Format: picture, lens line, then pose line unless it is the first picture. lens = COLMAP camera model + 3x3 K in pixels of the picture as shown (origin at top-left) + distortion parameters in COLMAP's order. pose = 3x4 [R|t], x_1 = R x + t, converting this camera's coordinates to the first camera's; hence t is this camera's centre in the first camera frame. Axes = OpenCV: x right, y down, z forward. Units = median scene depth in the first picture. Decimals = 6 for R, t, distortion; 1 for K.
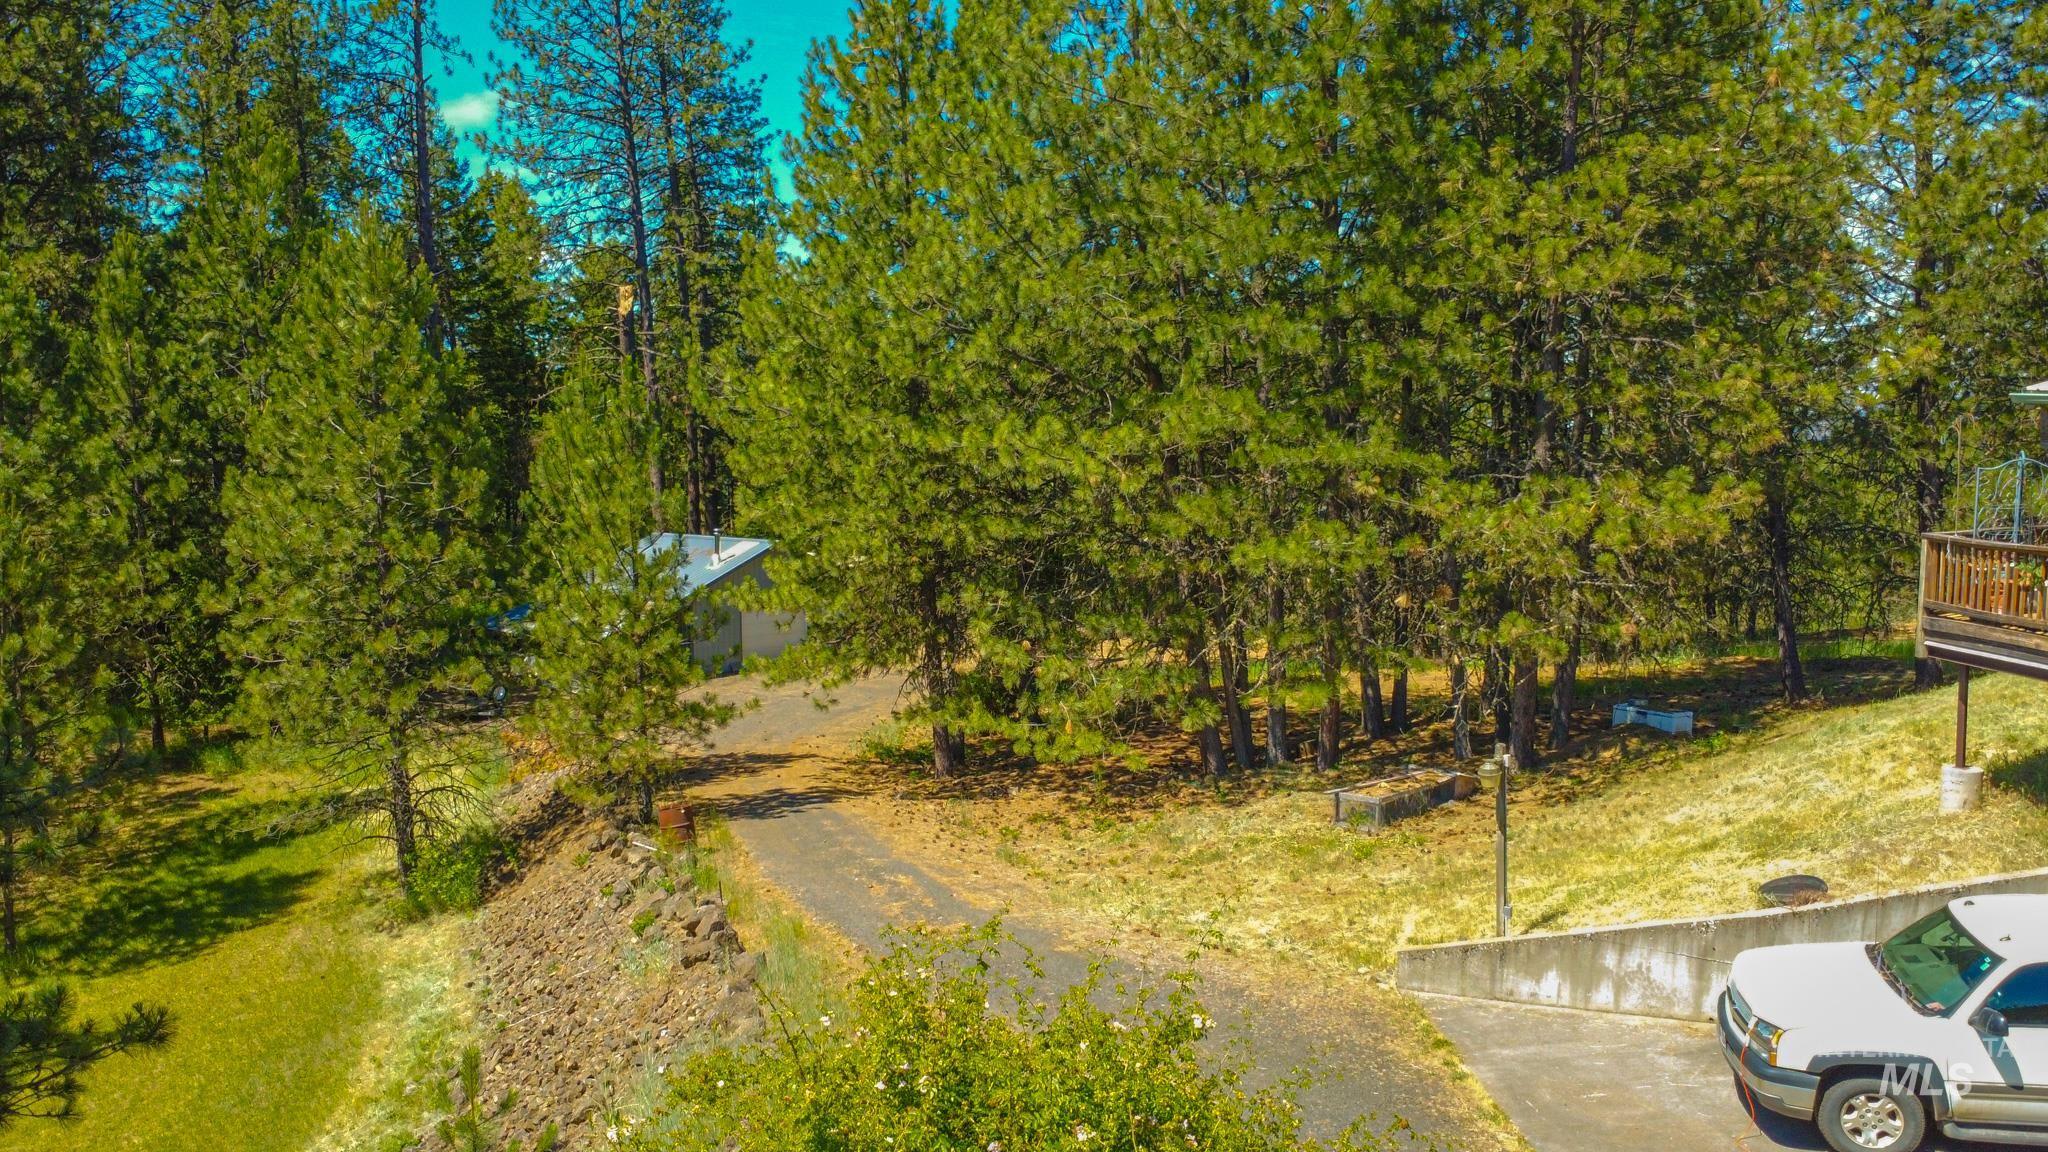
lens RADIAL K [[1535.4, 0, 1020.0], [0, 1535.4, 572.1], [0, 0, 1]] dist [0.004325, -0.007997]
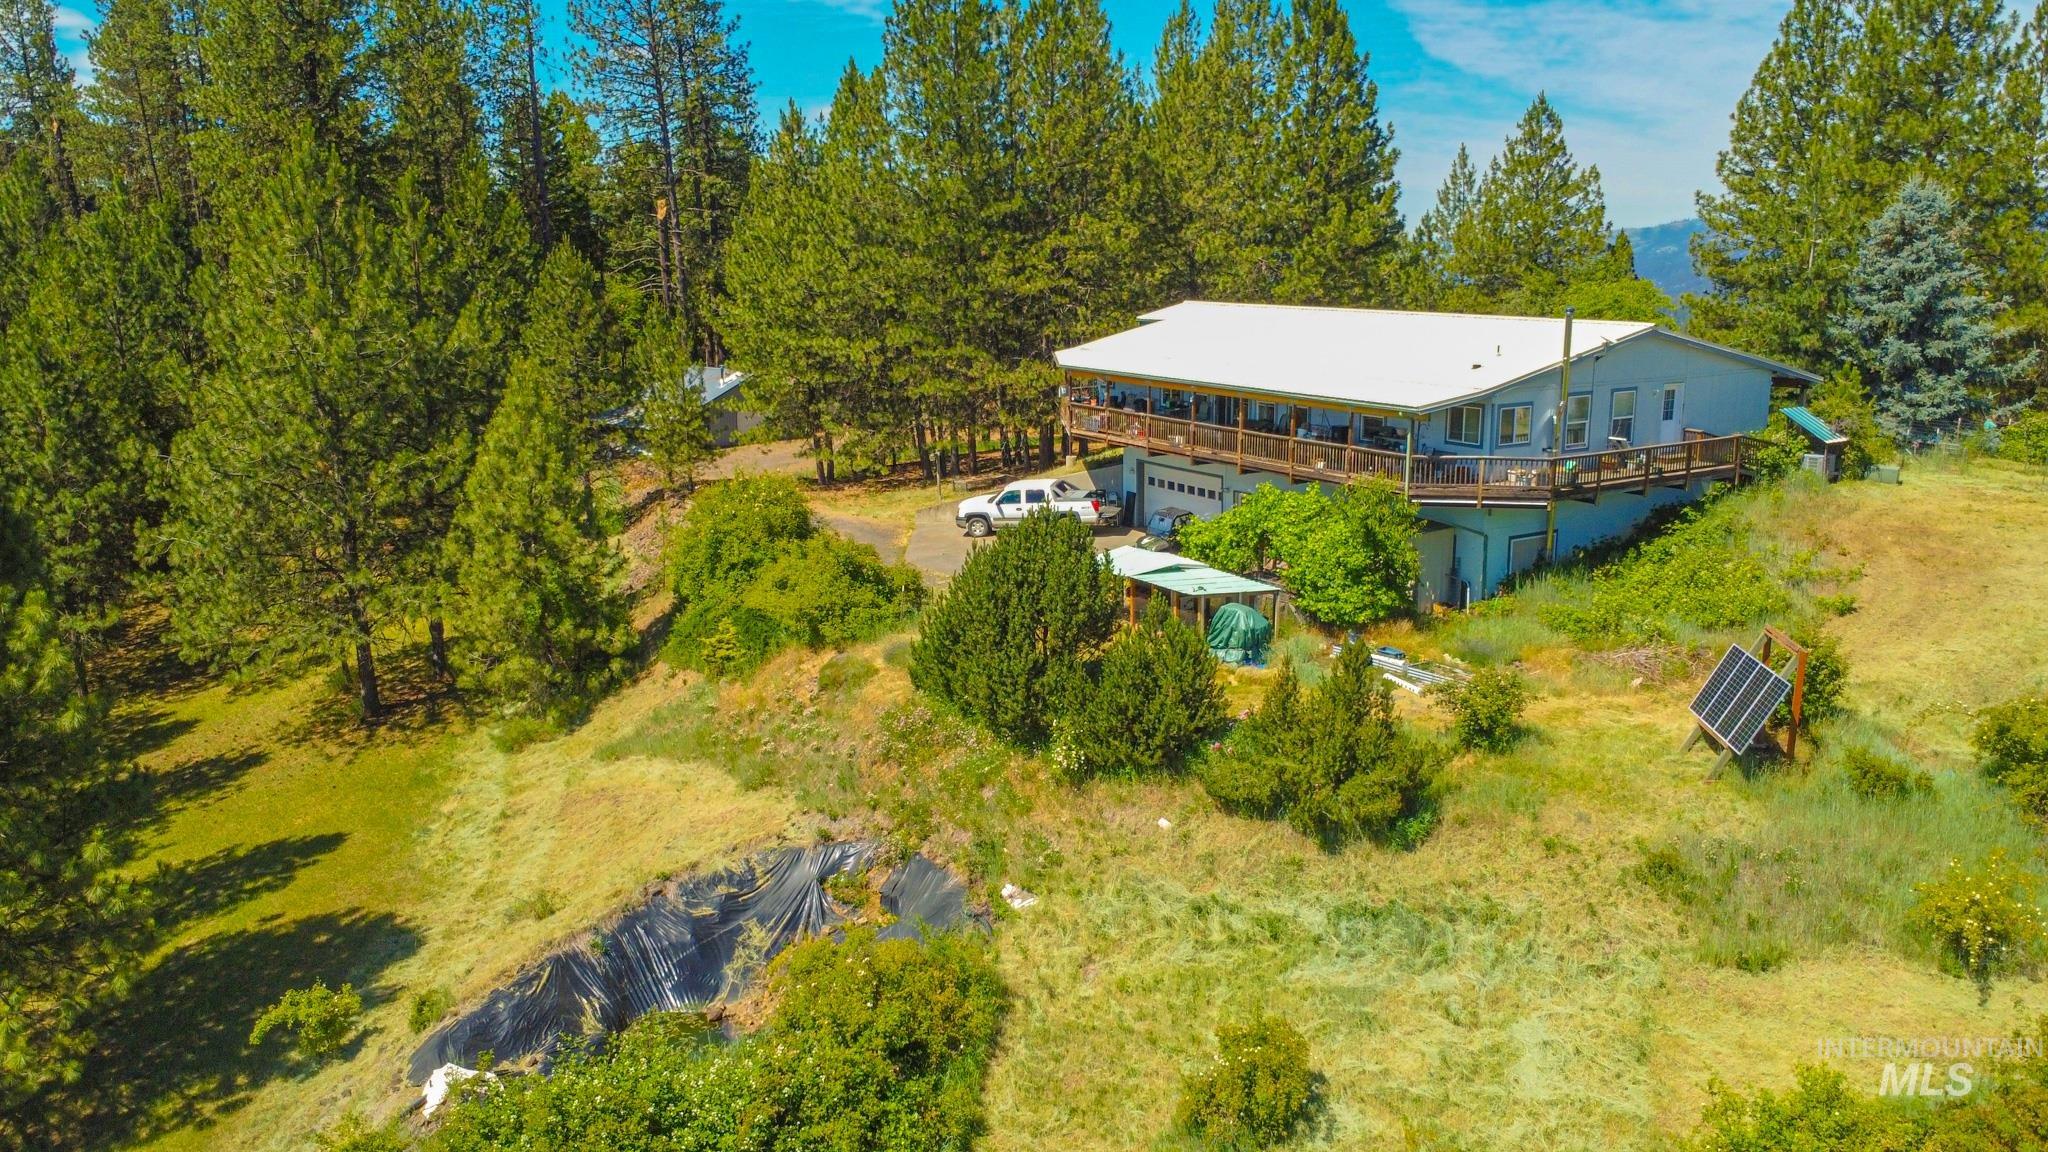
lens RADIAL K [[1535.4, 0, 1009.1], [0, 1535.4, 565.3], [0, 0, 1]] dist [0.004325, -0.007997]
pose [[0.999811, 0.001747, -0.019374, 0.292841], [0.000661, 0.992331, 0.123604, -0.031246], [0.019442, -0.123594, 0.992142, -1.349606]]
